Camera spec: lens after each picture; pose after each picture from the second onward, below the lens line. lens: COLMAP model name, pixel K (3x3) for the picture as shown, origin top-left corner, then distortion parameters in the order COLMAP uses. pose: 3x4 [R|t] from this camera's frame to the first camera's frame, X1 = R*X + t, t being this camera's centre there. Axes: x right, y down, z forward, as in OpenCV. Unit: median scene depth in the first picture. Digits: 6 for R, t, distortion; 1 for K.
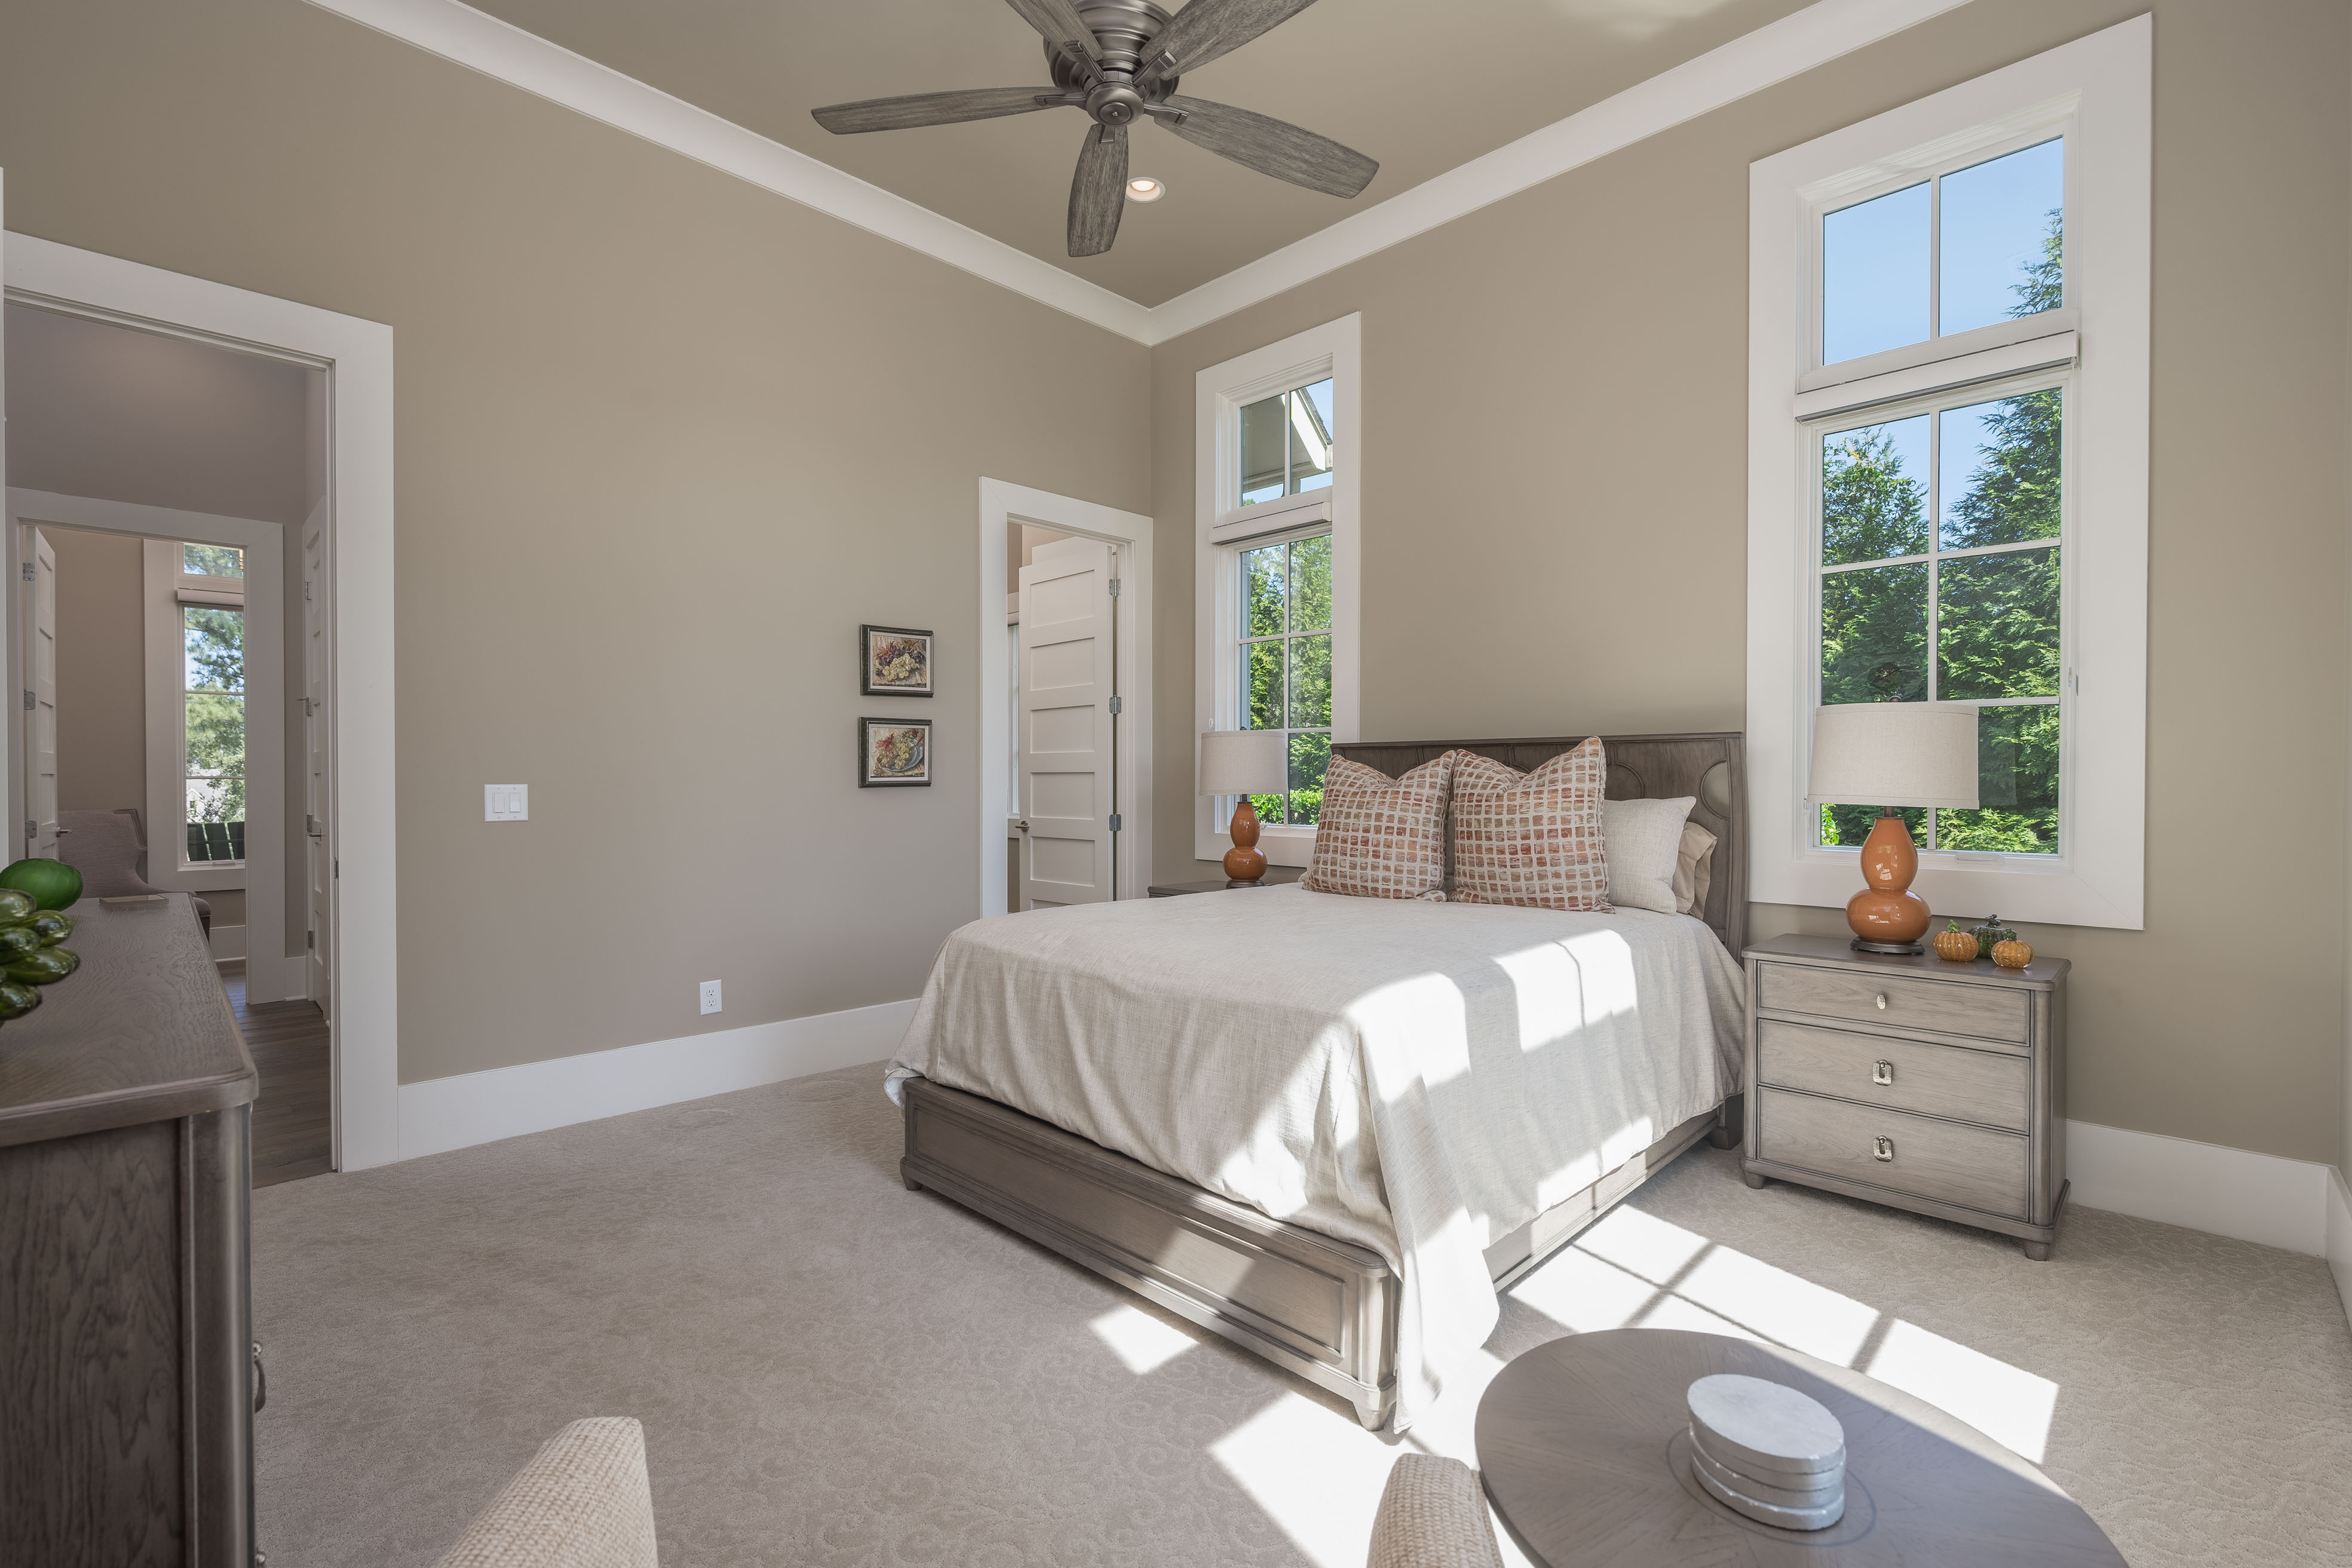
lens RADIAL K [[1037.4, 0, 1187.7], [0, 1037.4, 786.6], [0, 0, 1]] dist [-0.000443, -0.000158]
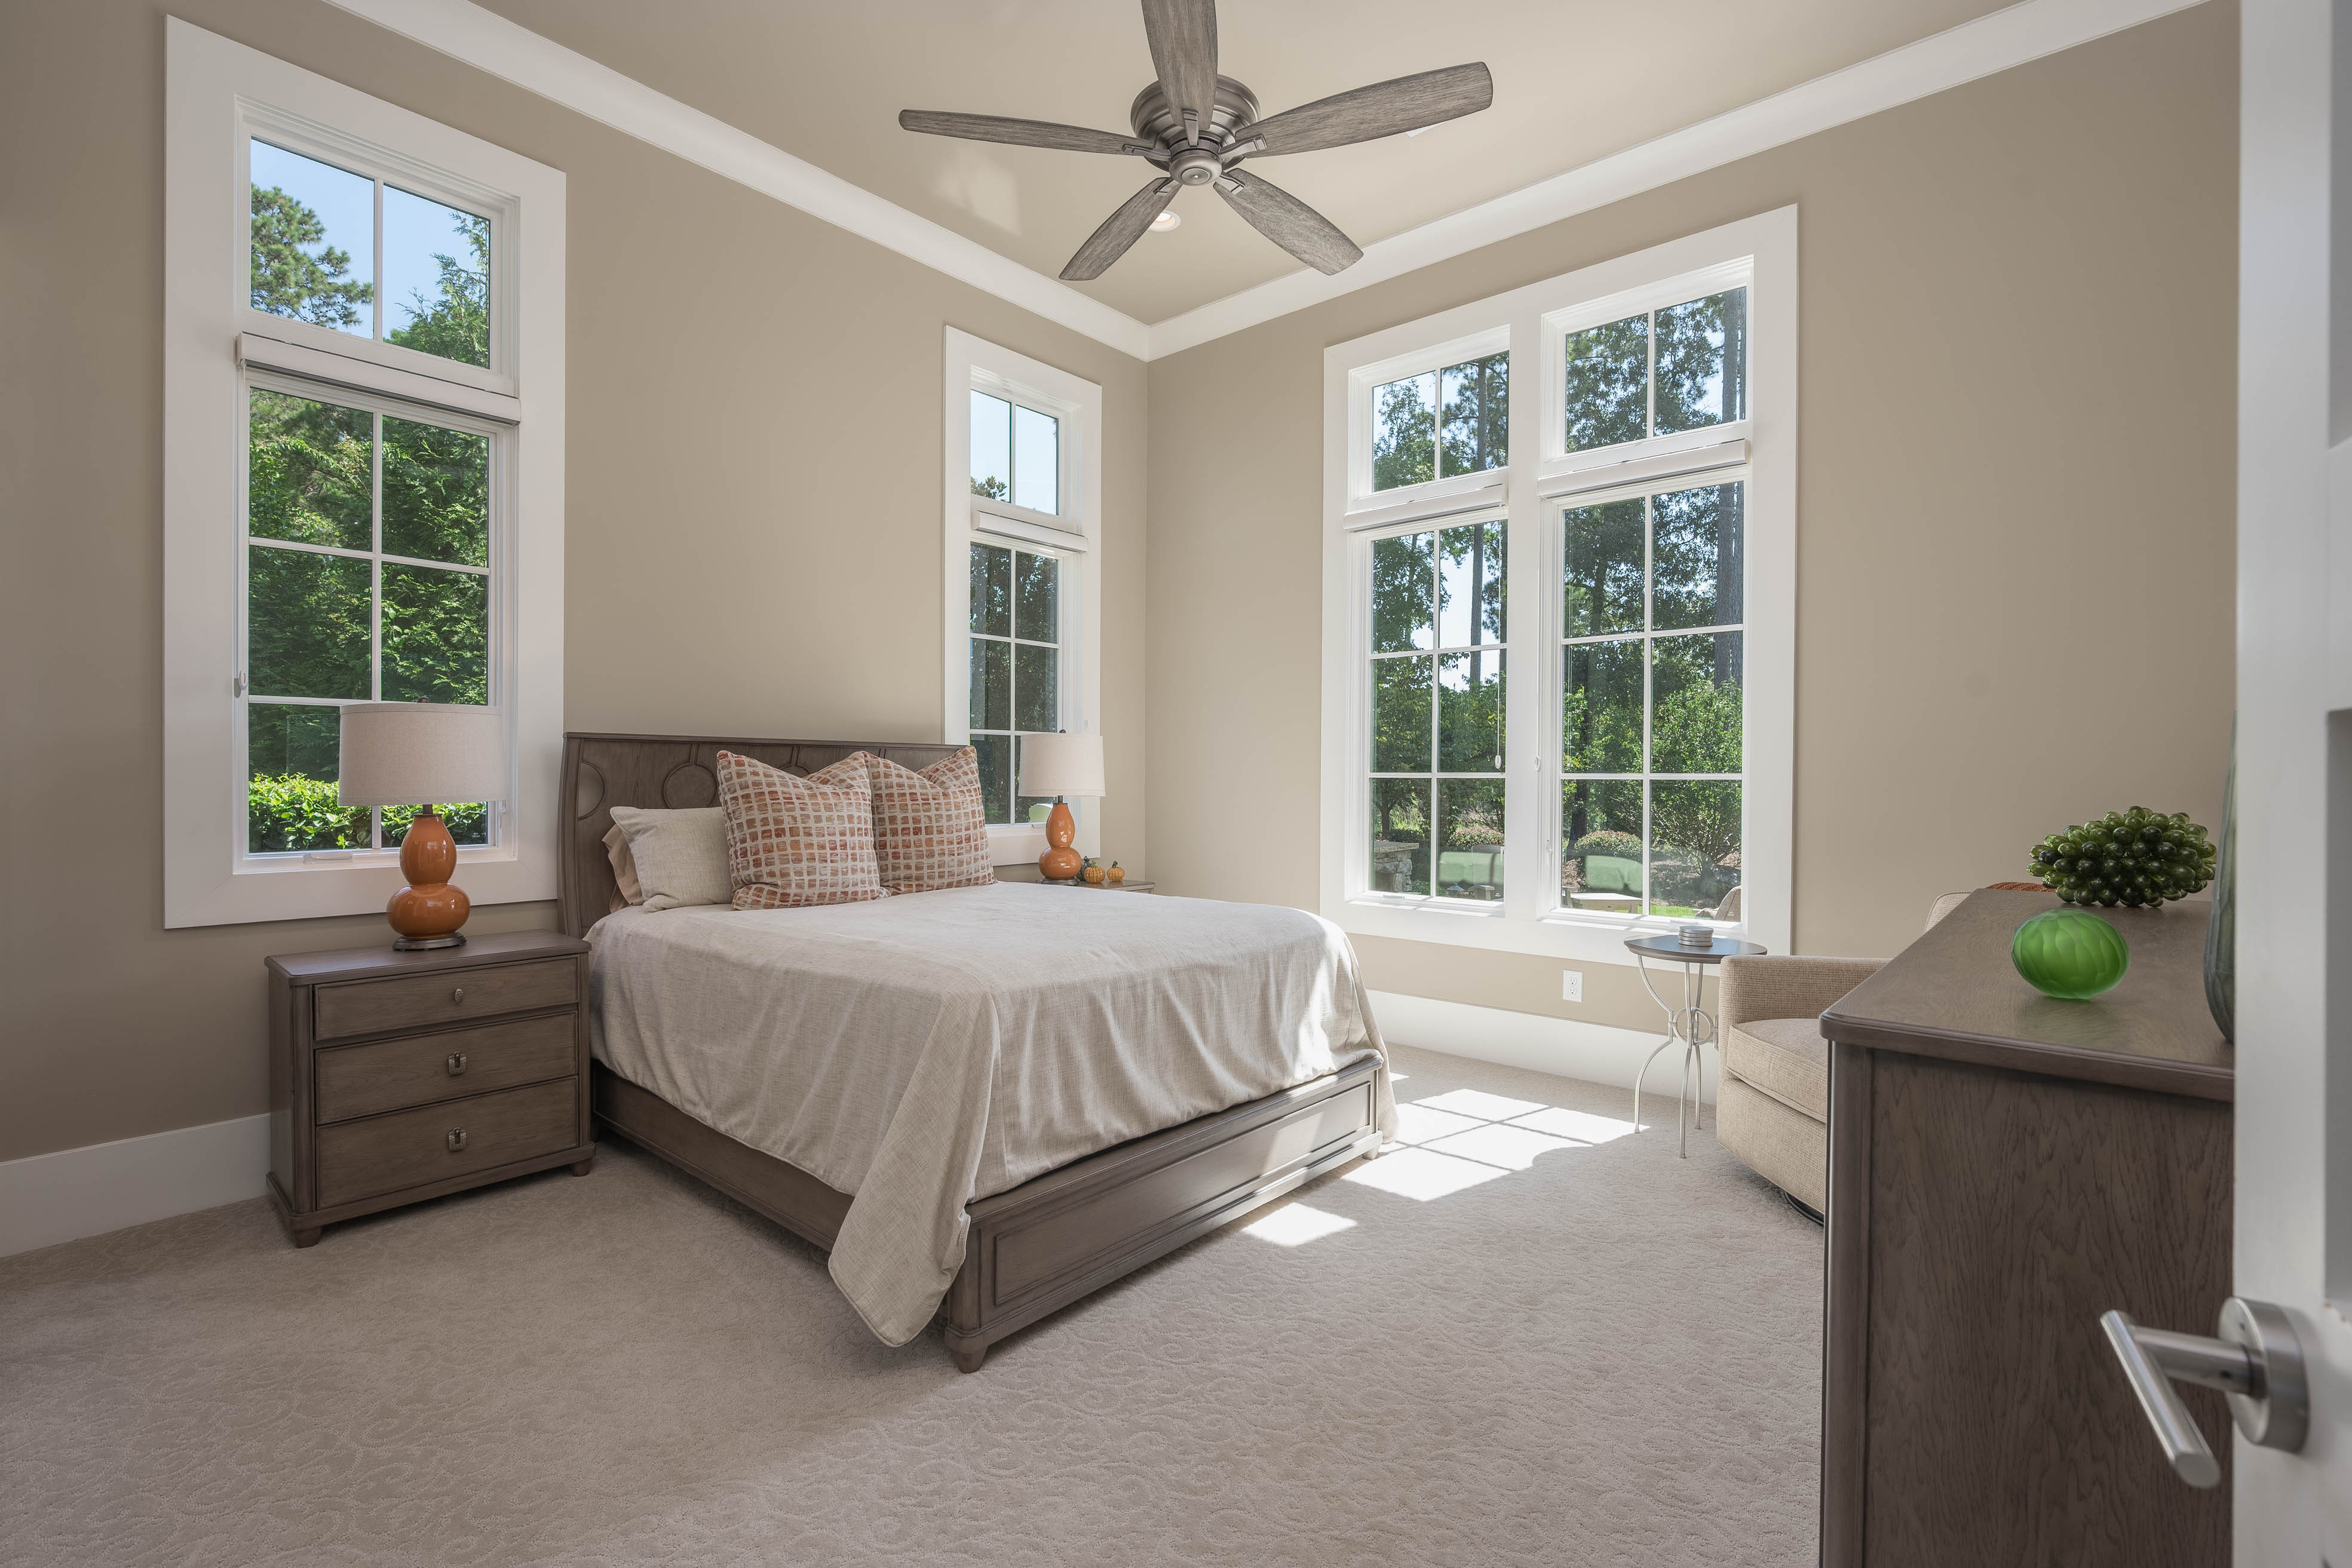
lens RADIAL K [[1037.4, 0, 1187.7], [0, 1037.4, 786.6], [0, 0, 1]] dist [-0.000443, -0.000158]
pose [[-0.058524, -0.008009, 0.998254, -0.862118], [0.003927, 0.999958, 0.008253, -0.008304], [-0.998278, 0.004404, -0.058490, 0.795898]]
